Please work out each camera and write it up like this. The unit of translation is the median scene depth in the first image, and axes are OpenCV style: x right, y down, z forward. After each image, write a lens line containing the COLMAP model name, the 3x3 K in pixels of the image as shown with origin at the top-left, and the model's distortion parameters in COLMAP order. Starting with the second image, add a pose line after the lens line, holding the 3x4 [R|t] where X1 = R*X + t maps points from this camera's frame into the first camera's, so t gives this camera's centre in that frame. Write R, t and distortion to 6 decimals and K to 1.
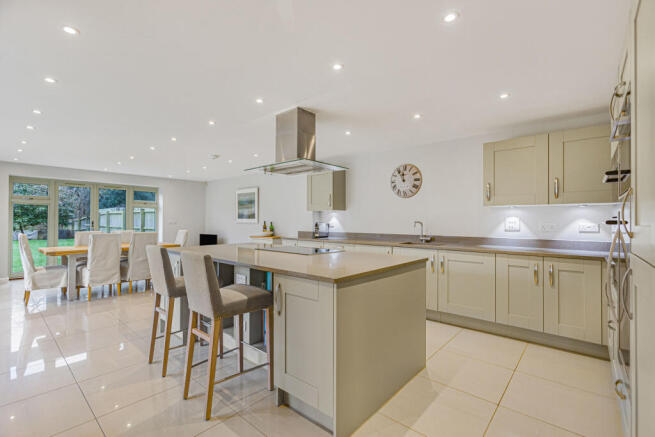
lens RADIAL K [[296.4, 0, 328.8], [0, 296.4, 219.1], [0, 0, 1]] dist [0.002125, 0.000588]
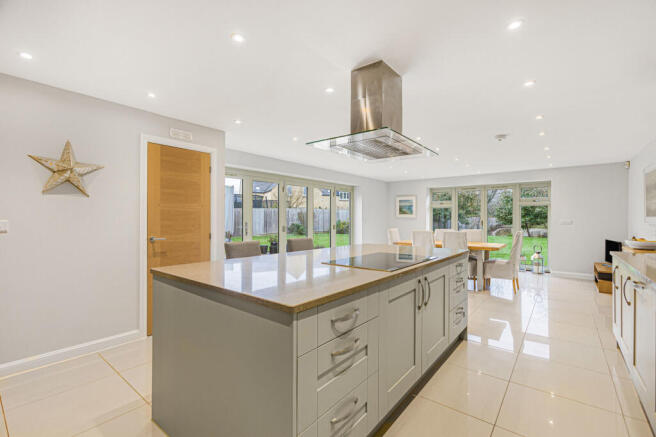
lens RADIAL K [[296.9, 0, 326.7], [0, 296.9, 218.0], [0, 0, 1]] dist [0.002125, 0.000588]
pose [[0.038534, -0.005378, -0.999243, 0.266815], [0.002547, 0.999983, -0.005284, 0.002072], [0.999254, -0.002342, 0.038547, 0.374580]]
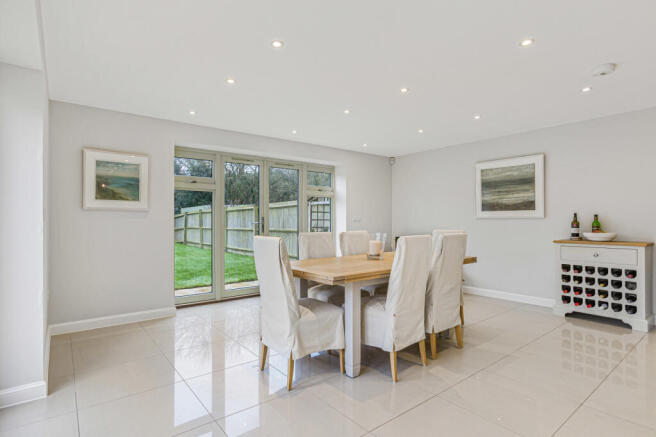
lens RADIAL K [[330.1, 0, 324.5], [0, 330.1, 218.9], [0, 0, 1]] dist [0.001831, 0.001325]
pose [[0.983487, -0.008938, -0.180758, -0.521407], [0.008693, 0.999960, -0.002145, 0.013881], [0.180770, 0.000538, 0.983525, 0.302632]]
